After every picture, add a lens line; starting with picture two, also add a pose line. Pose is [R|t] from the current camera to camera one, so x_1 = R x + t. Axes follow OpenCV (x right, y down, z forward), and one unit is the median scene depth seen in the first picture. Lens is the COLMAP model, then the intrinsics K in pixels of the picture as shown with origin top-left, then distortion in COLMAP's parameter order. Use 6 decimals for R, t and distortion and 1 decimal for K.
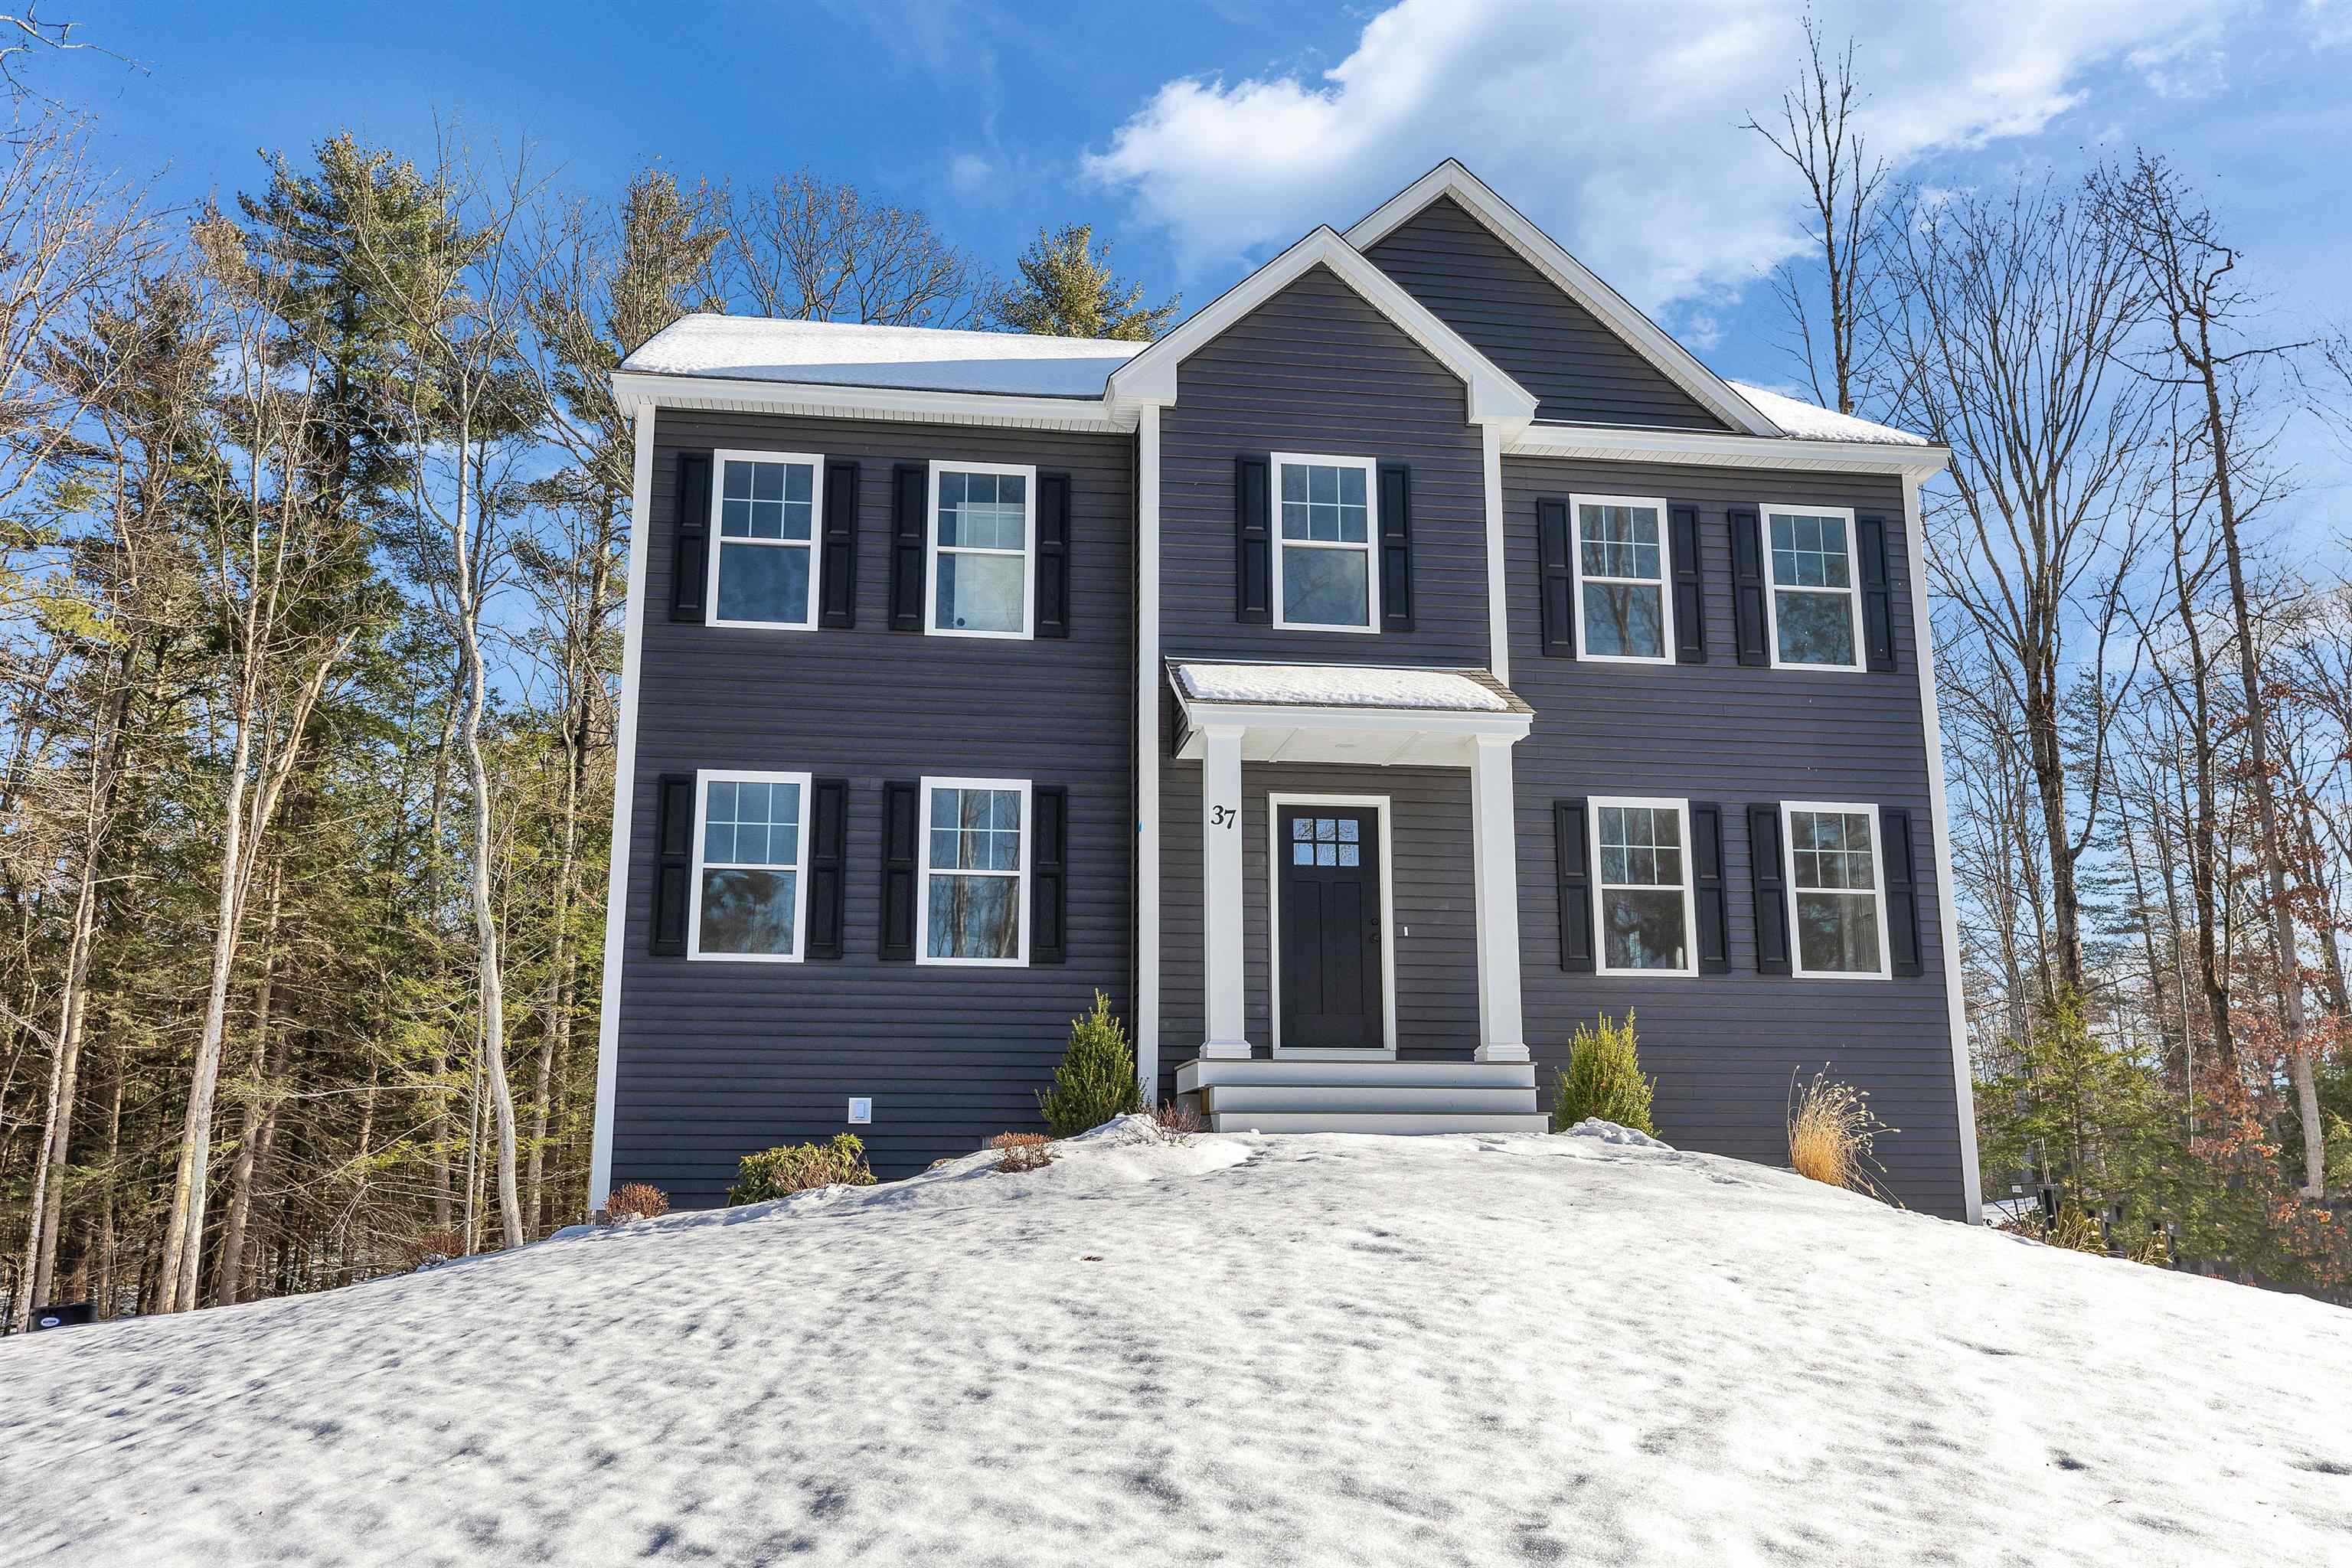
lens RADIAL K [[1987.3, 0, 1173.0], [0, 1987.3, 778.5], [0, 0, 1]] dist [-0.005713, 0.015143]
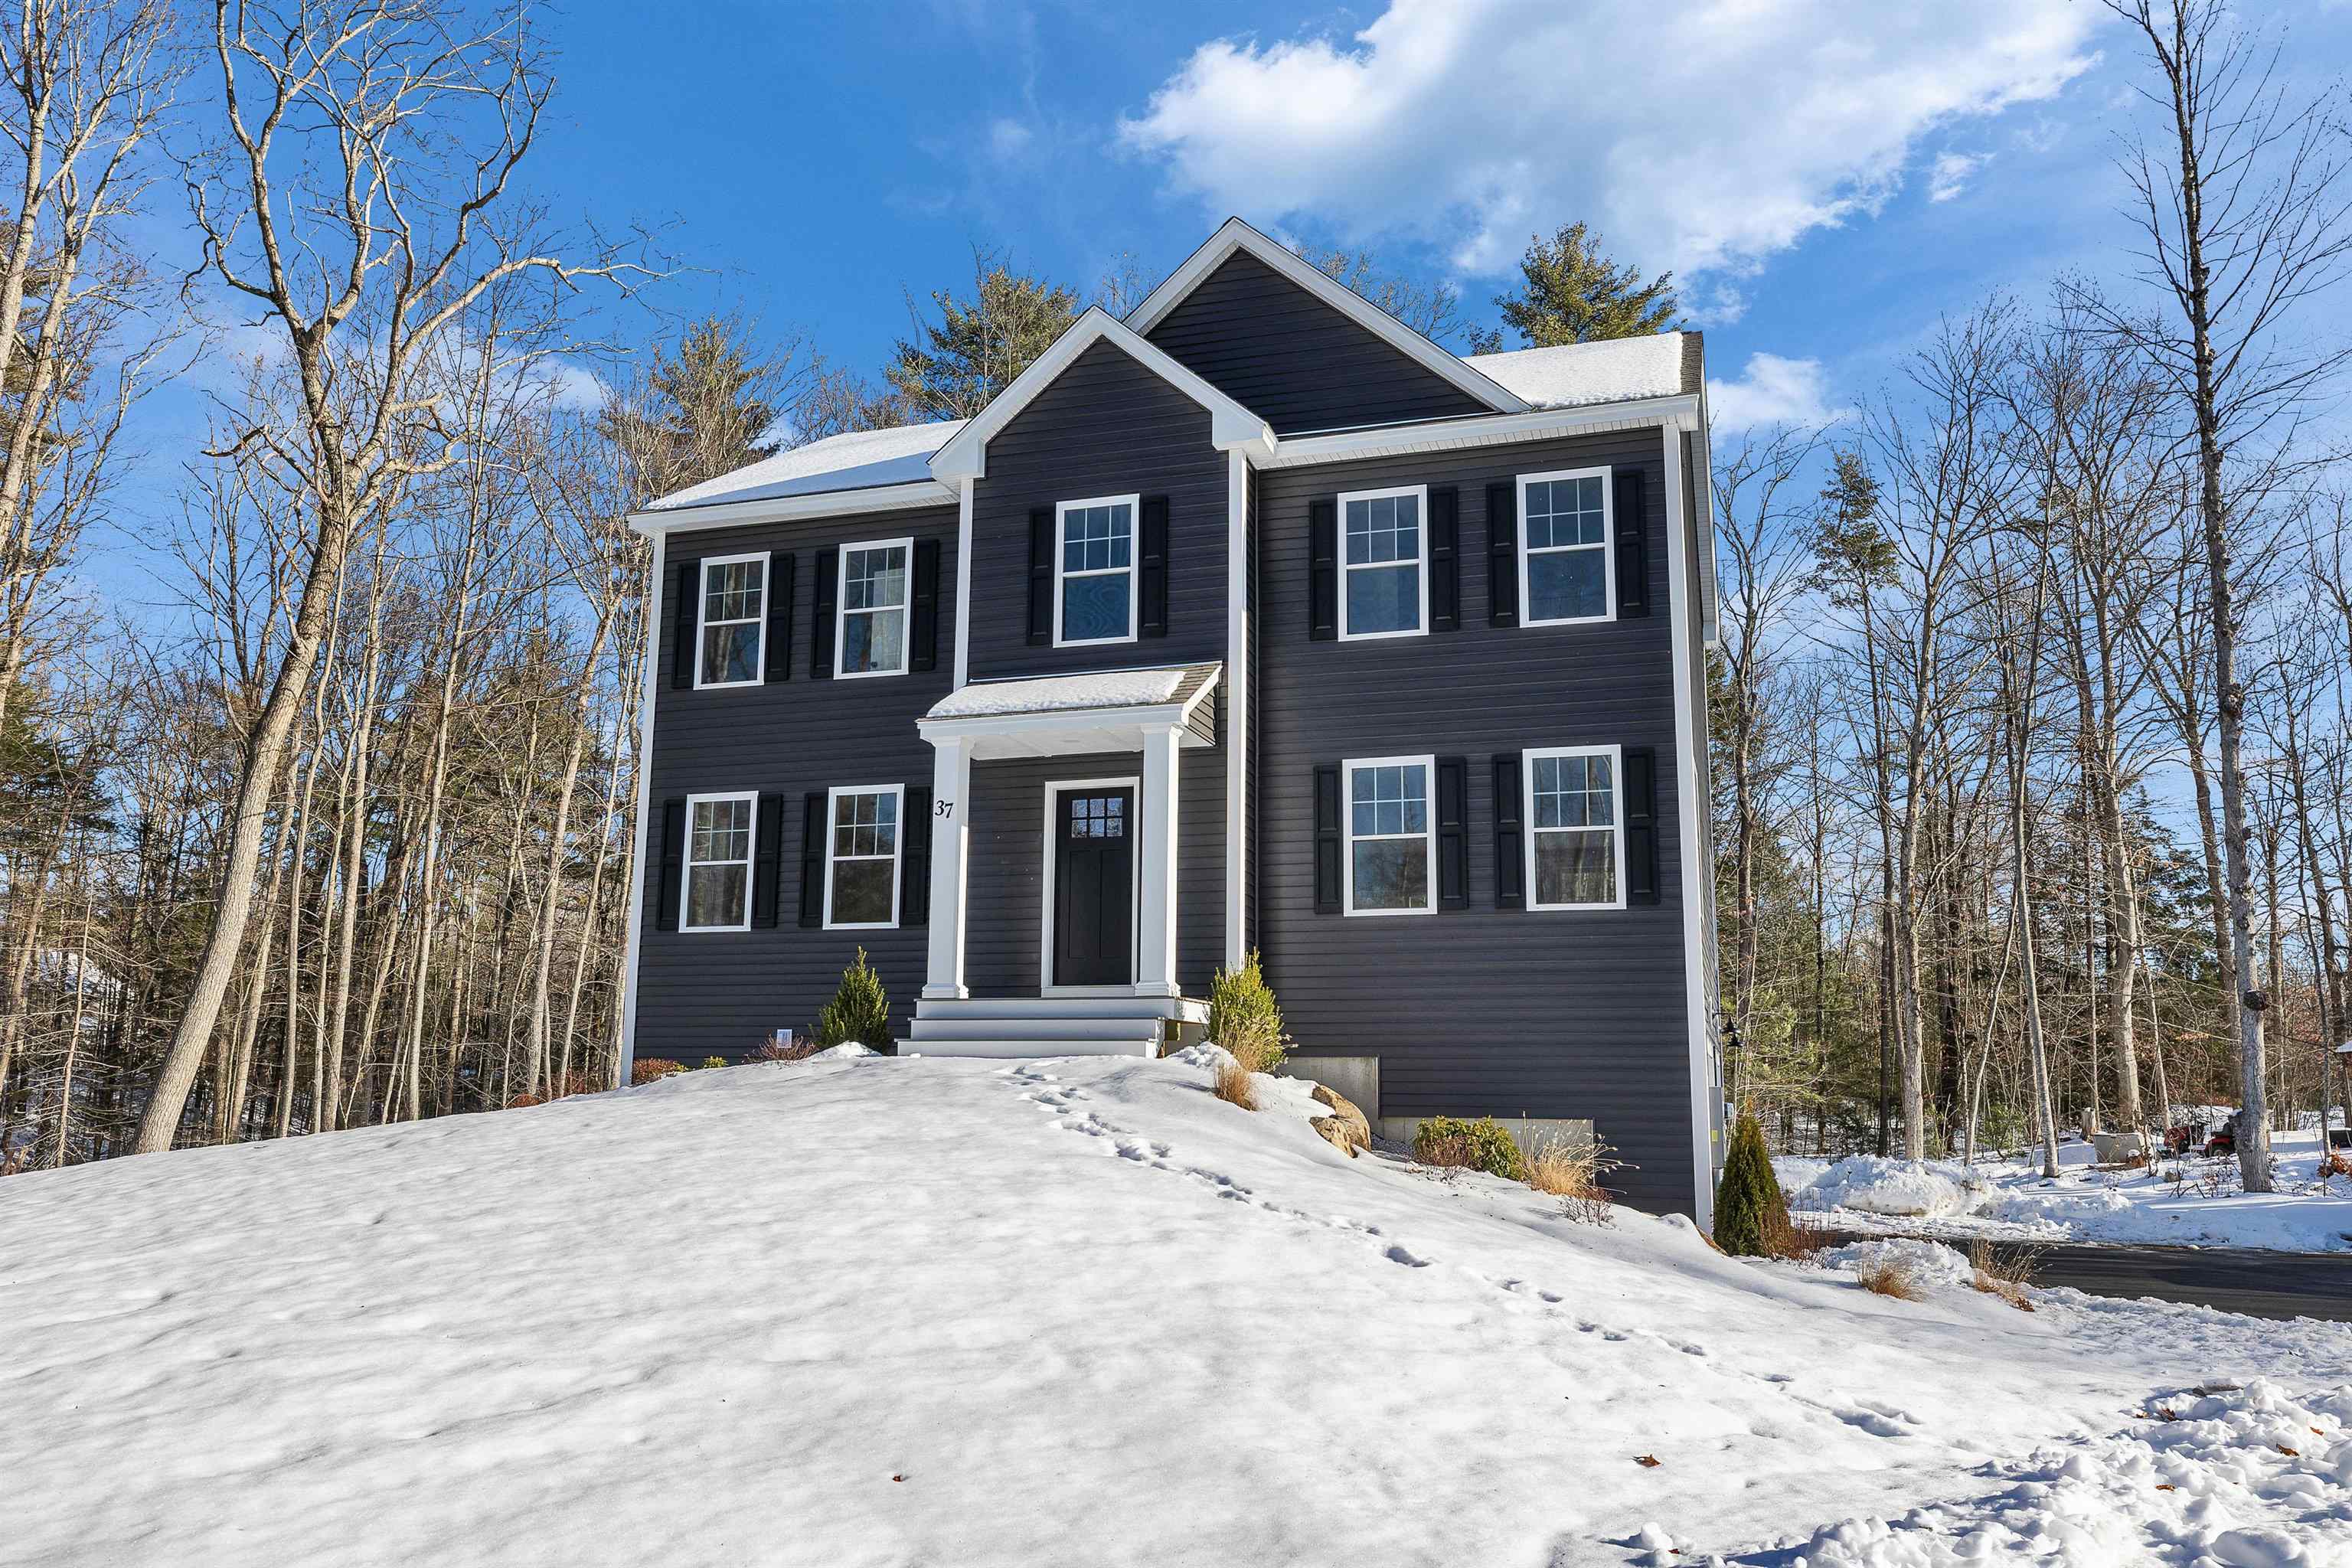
lens RADIAL K [[1764.1, 0, 1169.5], [0, 1764.1, 787.9], [0, 0, 1]] dist [-0.000462, 0.001460]
pose [[0.891948, -0.070336, -0.446635, 0.584419], [0.085868, 0.996200, 0.014600, 0.001553], [0.443910, -0.051374, 0.894597, 0.047219]]
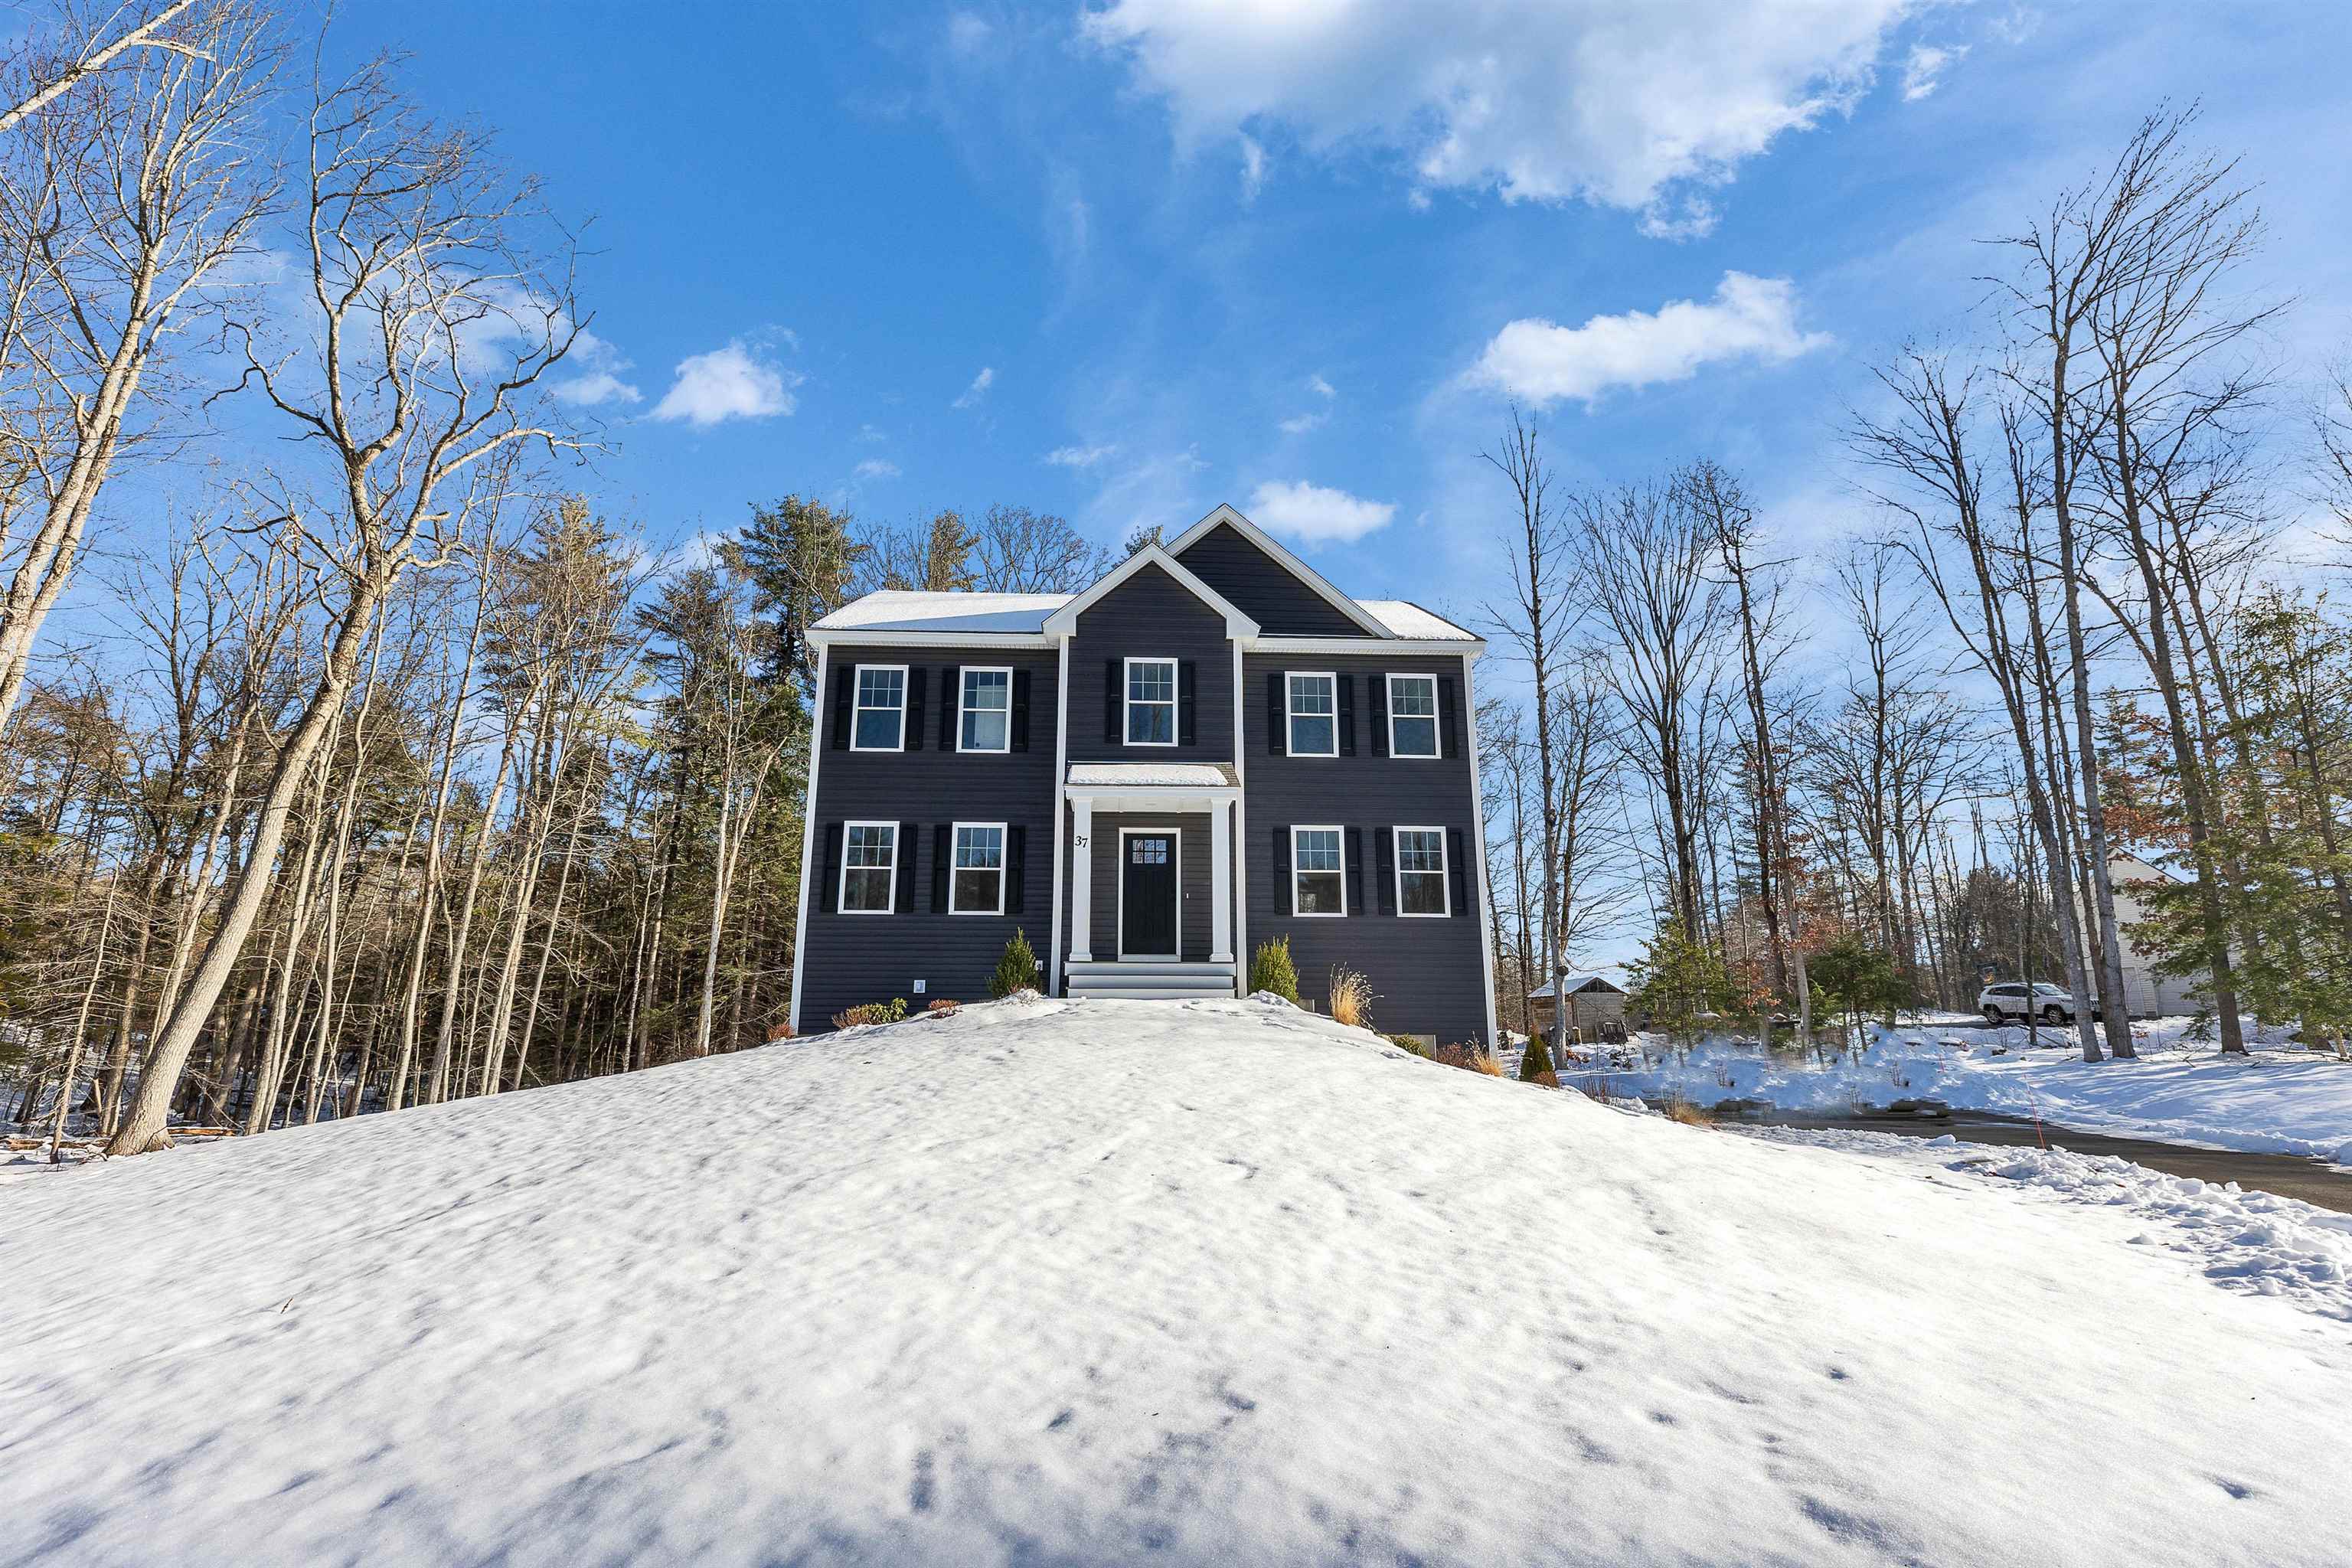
lens RADIAL K [[1061.3, 0, 1162.7], [0, 1061.3, 784.5], [0, 0, 1]] dist [0.002412, -0.000005]
pose [[0.994928, -0.019884, -0.098601, 0.190826], [0.018617, 0.999732, -0.013751, -0.019956], [0.098848, 0.011845, 0.995032, -0.062850]]
